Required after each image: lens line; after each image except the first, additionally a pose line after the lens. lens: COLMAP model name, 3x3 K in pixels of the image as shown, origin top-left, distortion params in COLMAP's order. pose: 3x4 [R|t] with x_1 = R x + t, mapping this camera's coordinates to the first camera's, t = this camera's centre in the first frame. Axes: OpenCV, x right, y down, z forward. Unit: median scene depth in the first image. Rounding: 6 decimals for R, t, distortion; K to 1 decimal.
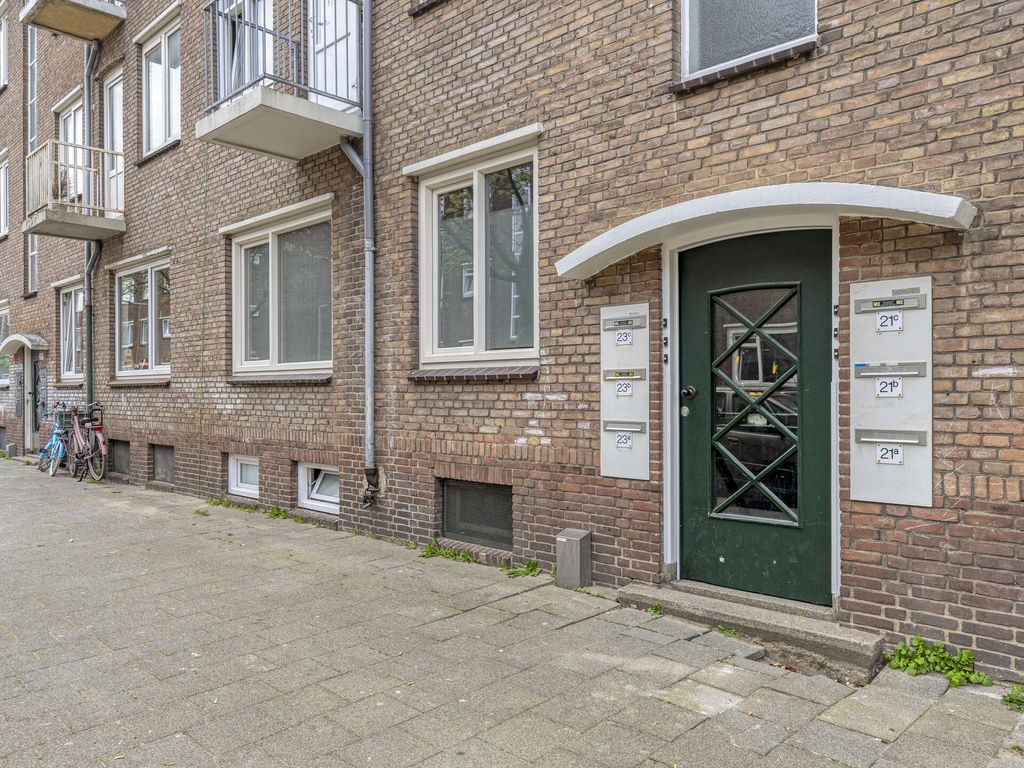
lens RADIAL K [[752.0, 0, 512.5], [0, 752.0, 384.6], [0, 0, 1]] dist [0.000979, -0.001968]
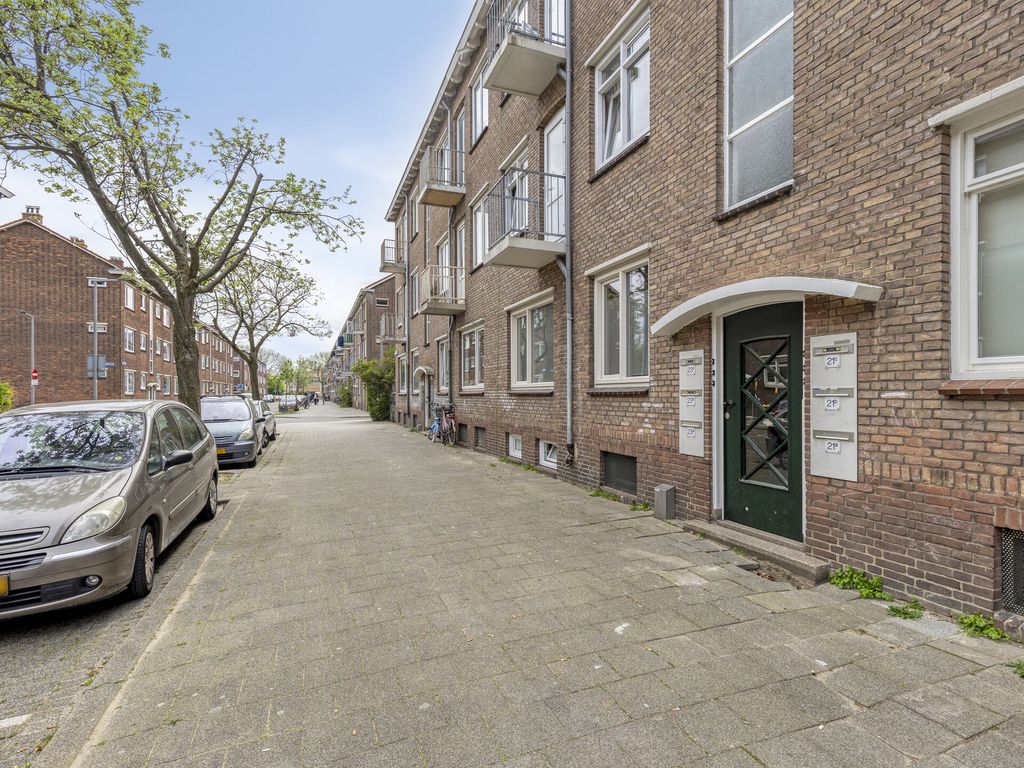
lens RADIAL K [[494.0, 0, 511.8], [0, 494.0, 388.5], [0, 0, 1]] dist [0.010632, -0.000502]
pose [[0.913410, -0.003906, -0.407022, 0.233500], [0.001773, 0.999983, -0.005617, -0.017250], [0.407037, 0.004409, 0.913401, -0.156958]]
